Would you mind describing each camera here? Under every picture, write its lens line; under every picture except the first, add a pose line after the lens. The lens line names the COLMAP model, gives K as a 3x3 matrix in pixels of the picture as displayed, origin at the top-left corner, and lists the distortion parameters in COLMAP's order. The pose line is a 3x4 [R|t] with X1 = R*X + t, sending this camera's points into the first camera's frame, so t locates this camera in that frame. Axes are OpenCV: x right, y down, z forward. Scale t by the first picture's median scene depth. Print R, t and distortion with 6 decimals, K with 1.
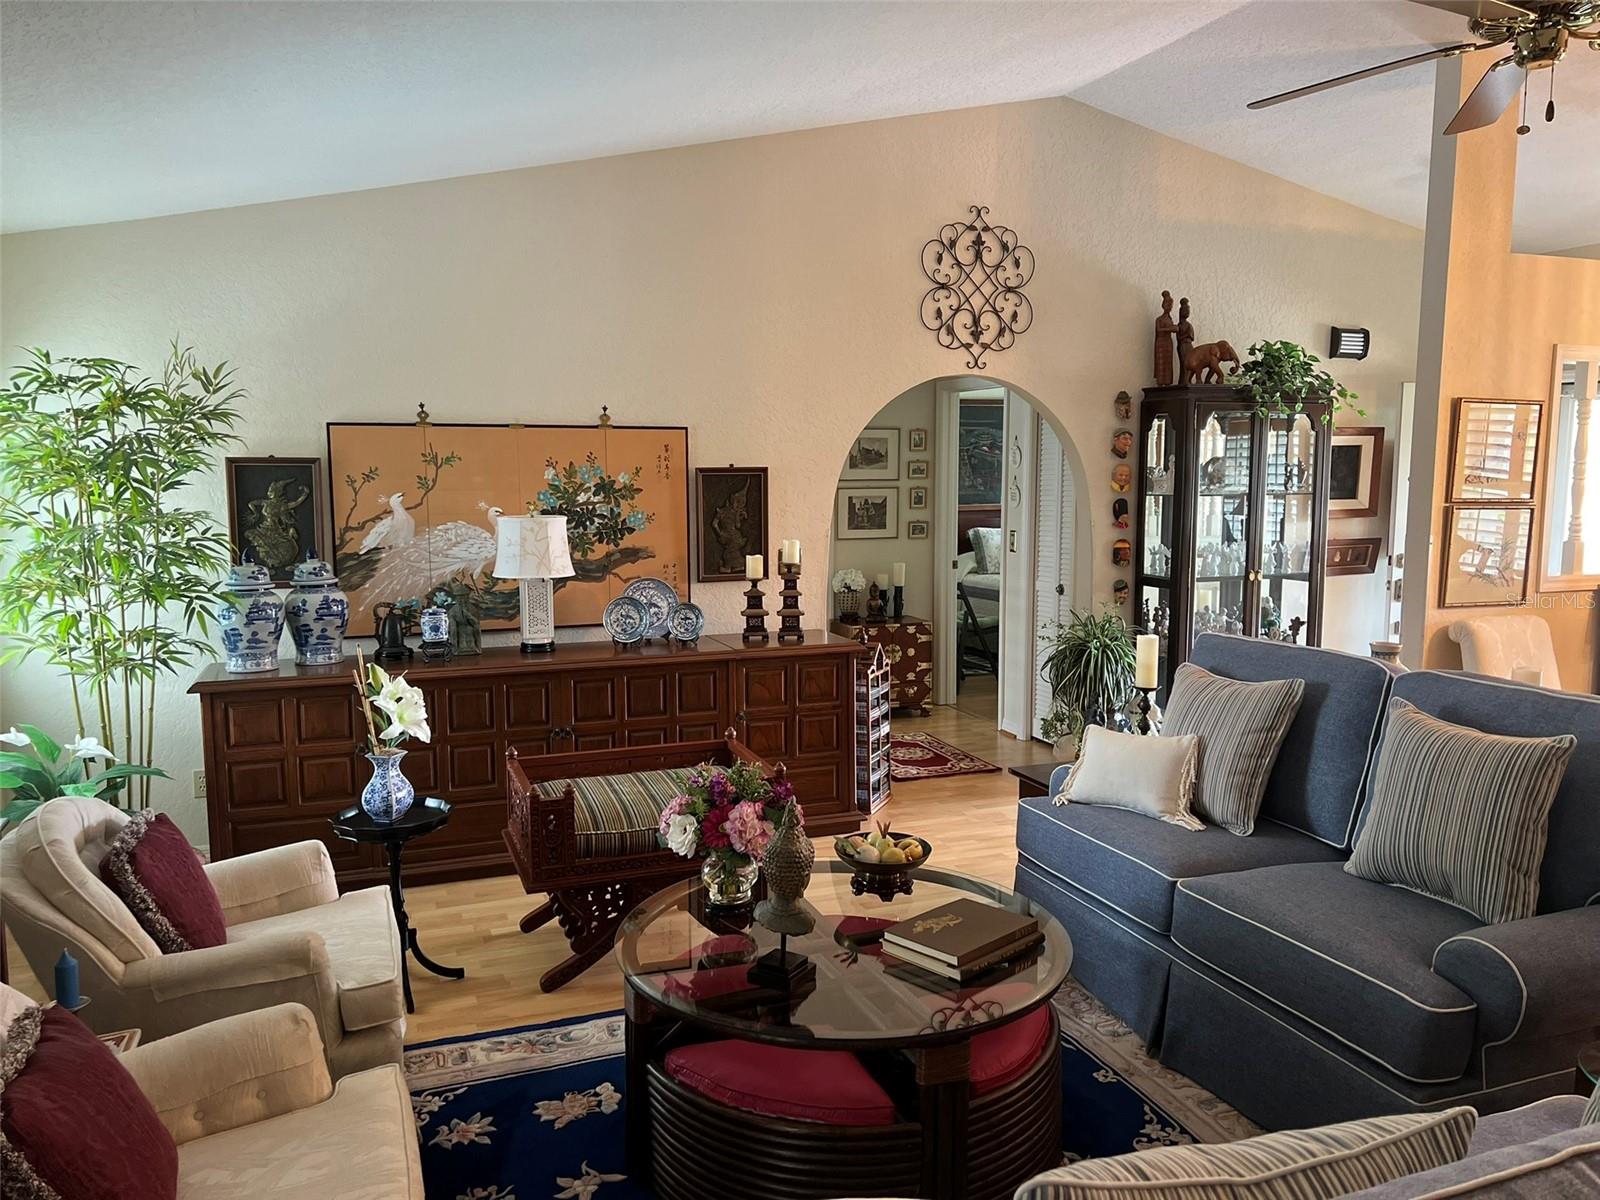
lens RADIAL K [[1191.4, 0, 801.7], [0, 1191.4, 605.0], [0, 0, 1]] dist [0.061397, -0.075079]
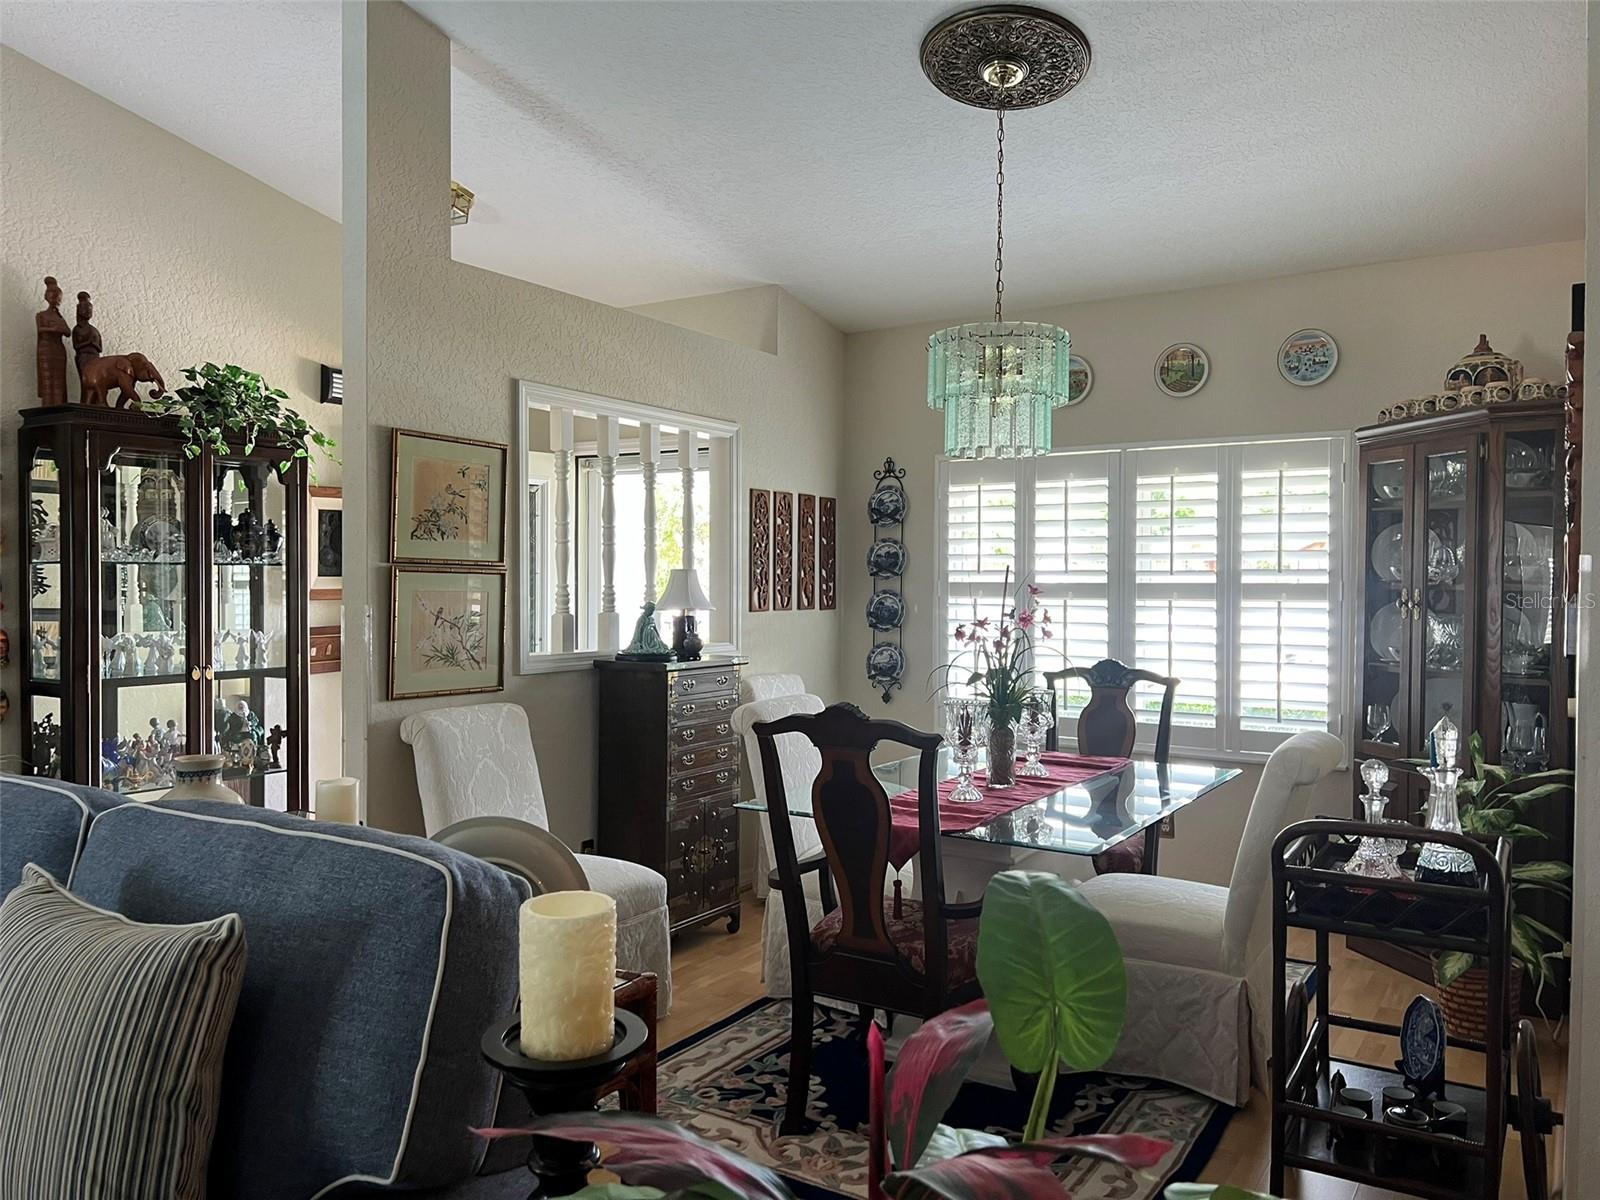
lens RADIAL K [[1191.4, 0, 805.3], [0, 1191.4, 596.1], [0, 0, 1]] dist [0.061397, -0.075079]
pose [[0.801093, -0.002391, 0.598535, 0.270993], [0.064412, 0.994529, -0.082237, 0.015201], [-0.595064, 0.104432, 0.796864, 0.217379]]
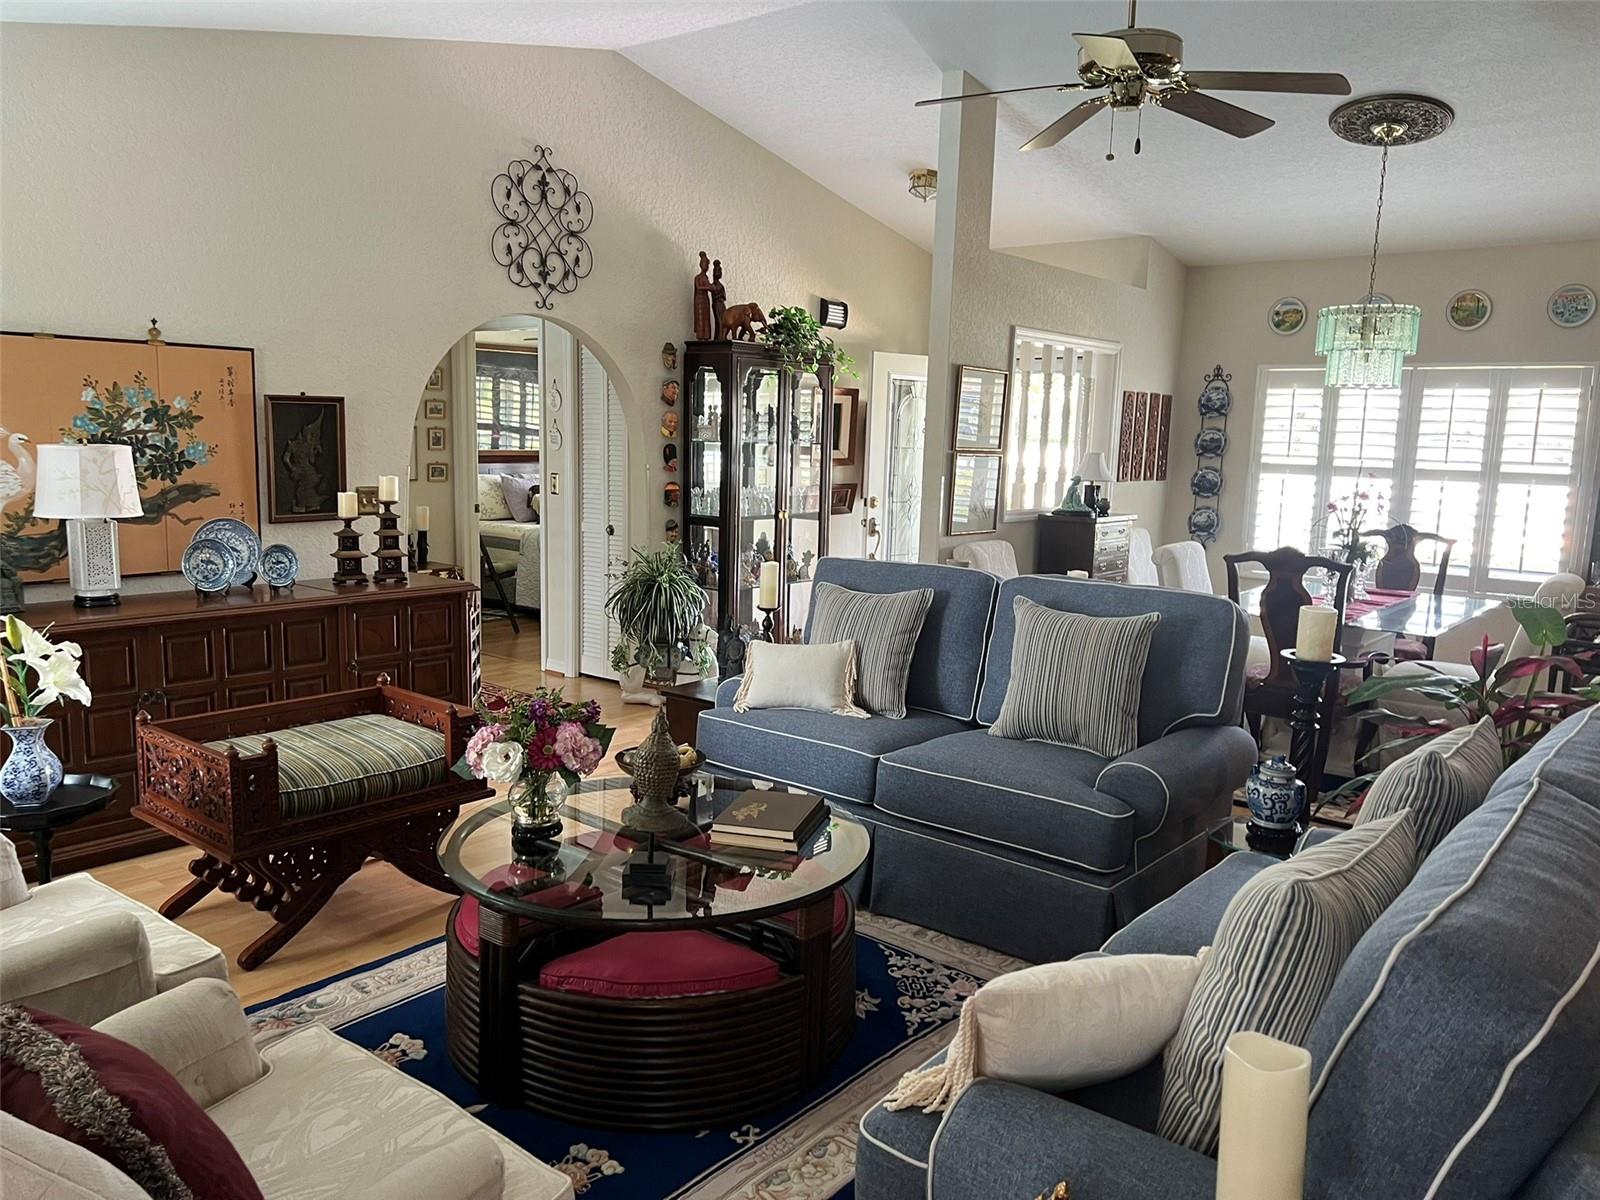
lens RADIAL K [[1191.4, 0, 804.1], [0, 1191.4, 606.3], [0, 0, 1]] dist [0.061397, -0.075079]
pose [[0.864228, -0.047780, 0.500826, -0.203601], [0.029156, 0.998563, 0.044955, 0.014589], [-0.502254, -0.024250, 0.864380, 0.011990]]
